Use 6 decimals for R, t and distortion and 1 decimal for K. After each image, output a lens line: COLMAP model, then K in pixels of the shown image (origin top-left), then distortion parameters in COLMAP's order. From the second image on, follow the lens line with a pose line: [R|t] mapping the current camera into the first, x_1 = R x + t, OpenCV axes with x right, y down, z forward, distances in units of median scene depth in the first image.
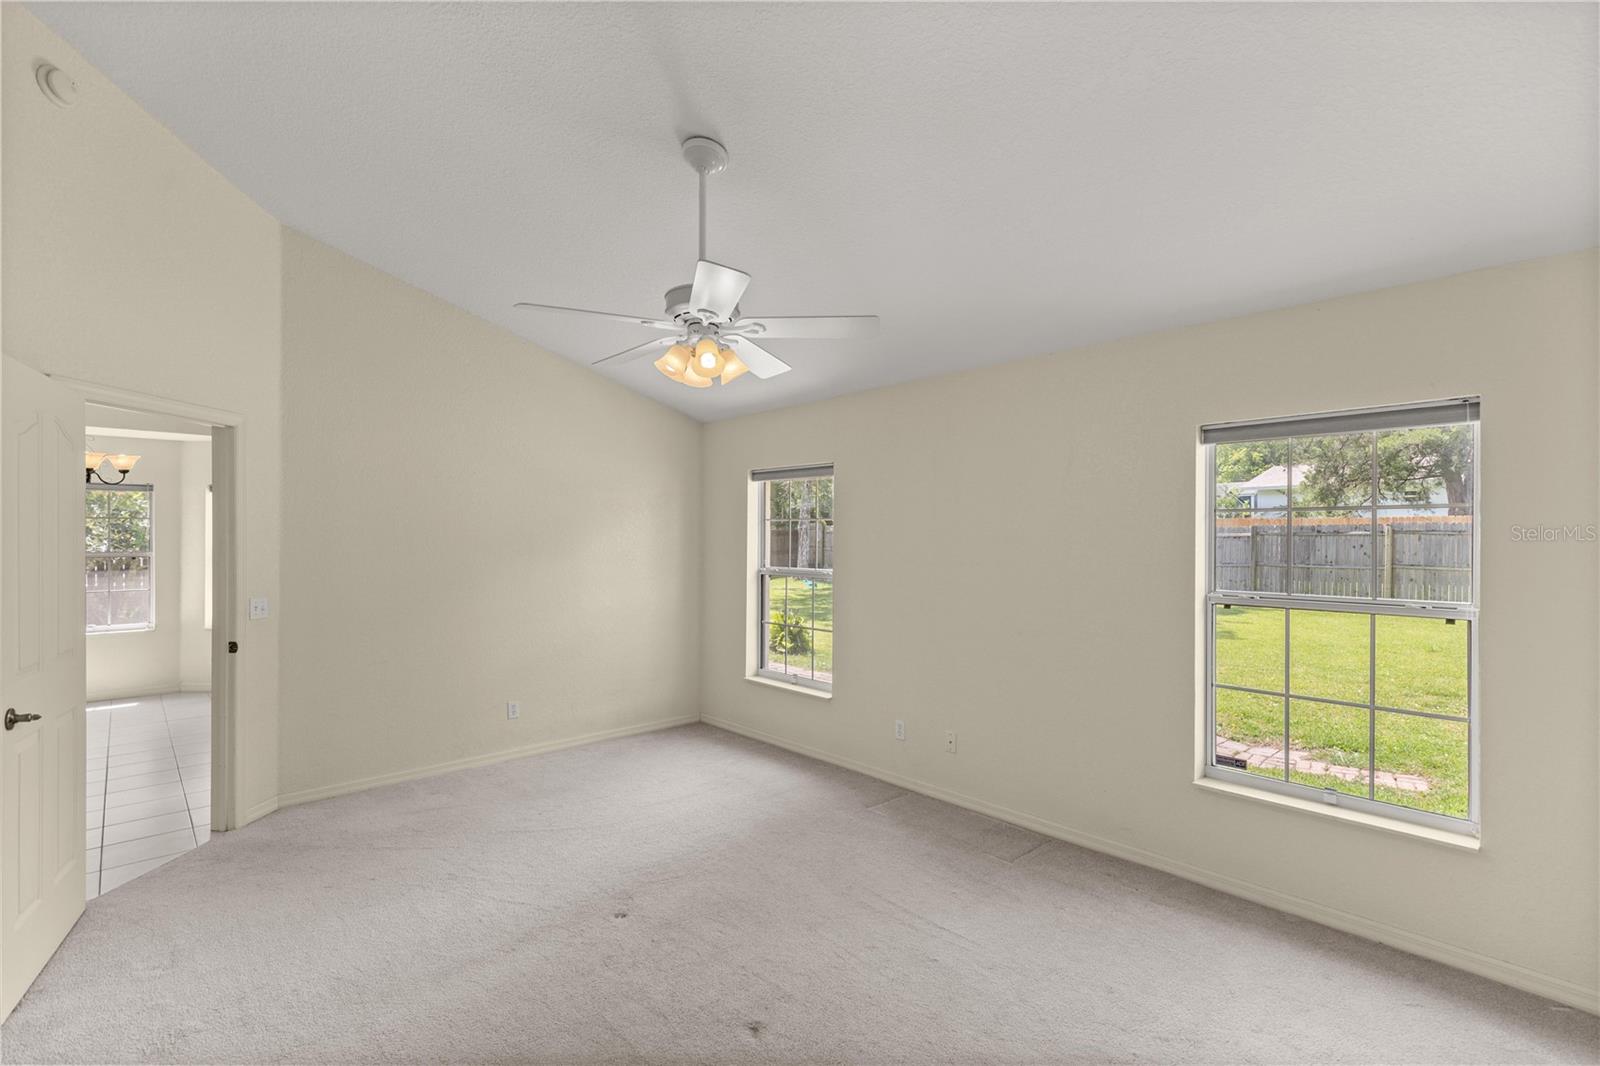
lens RADIAL K [[728.3, 0, 790.8], [0, 728.3, 556.6], [0, 0, 1]] dist [0.000630, -0.000208]
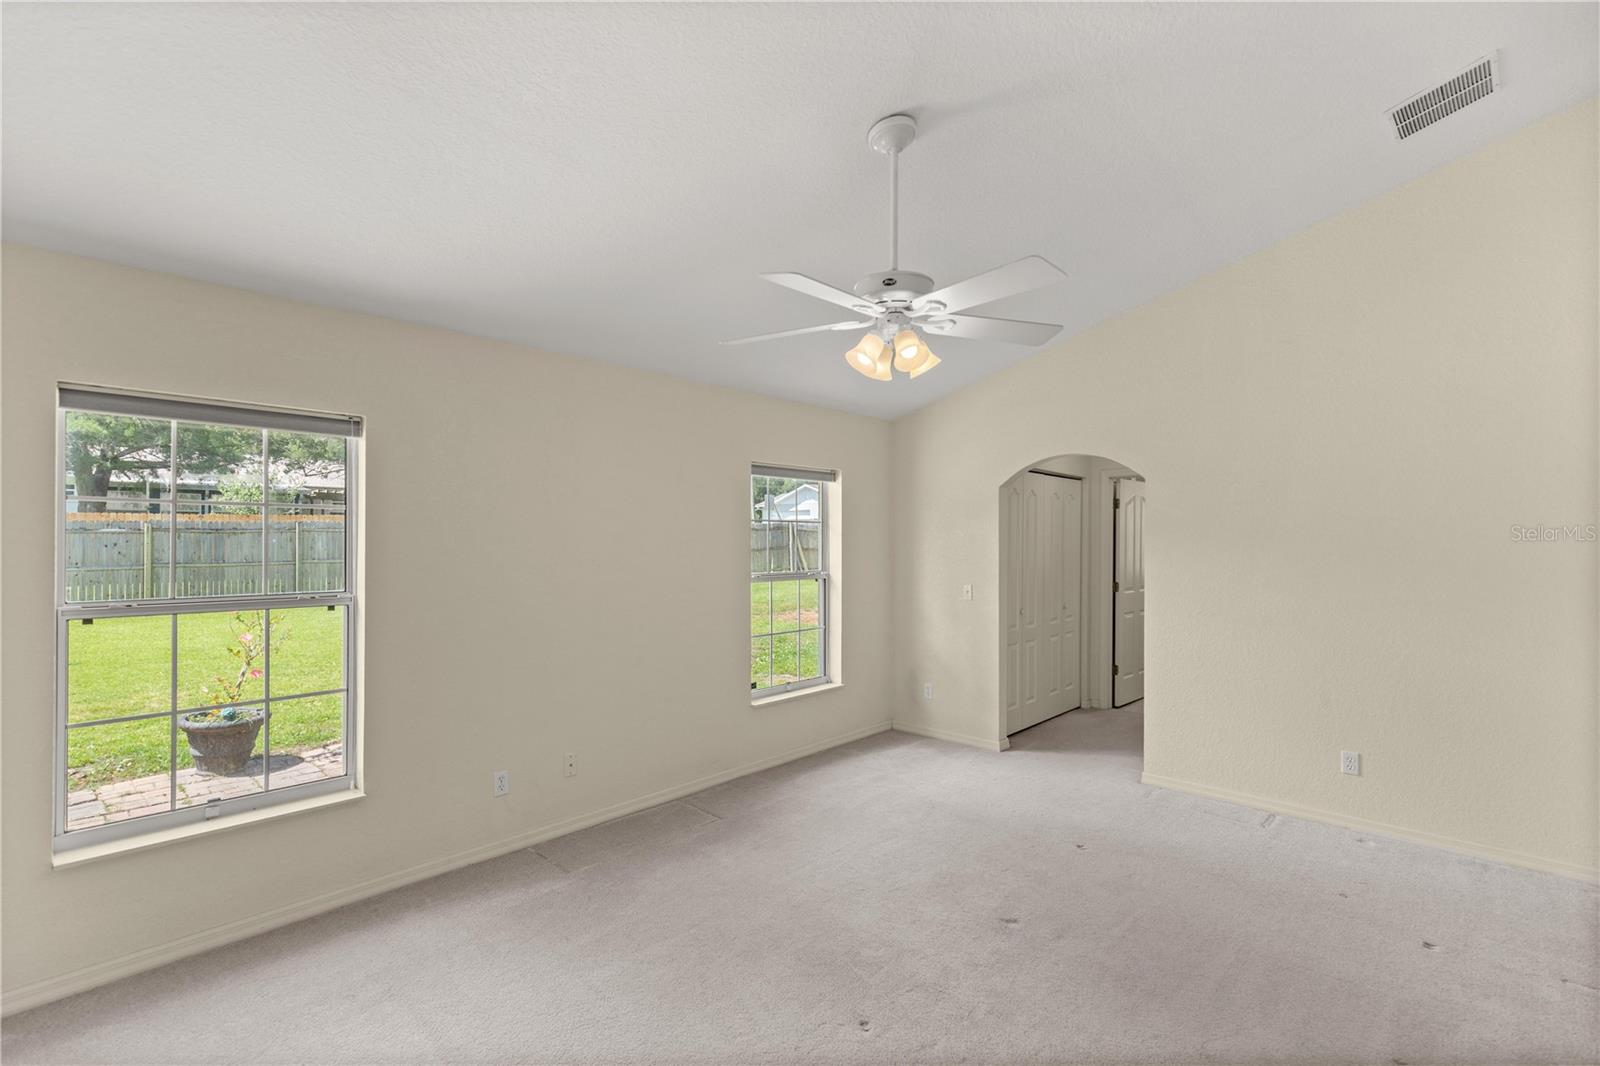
lens RADIAL K [[738.8, 0, 802.1], [0, 738.8, 532.2], [0, 0, 1]] dist [0.002048, 0.000051]
pose [[-0.095151, 0.002852, 0.995459, -0.282824], [0.027154, 0.999631, -0.000269, -0.008637], [-0.995092, 0.027005, -0.095194, 0.316900]]
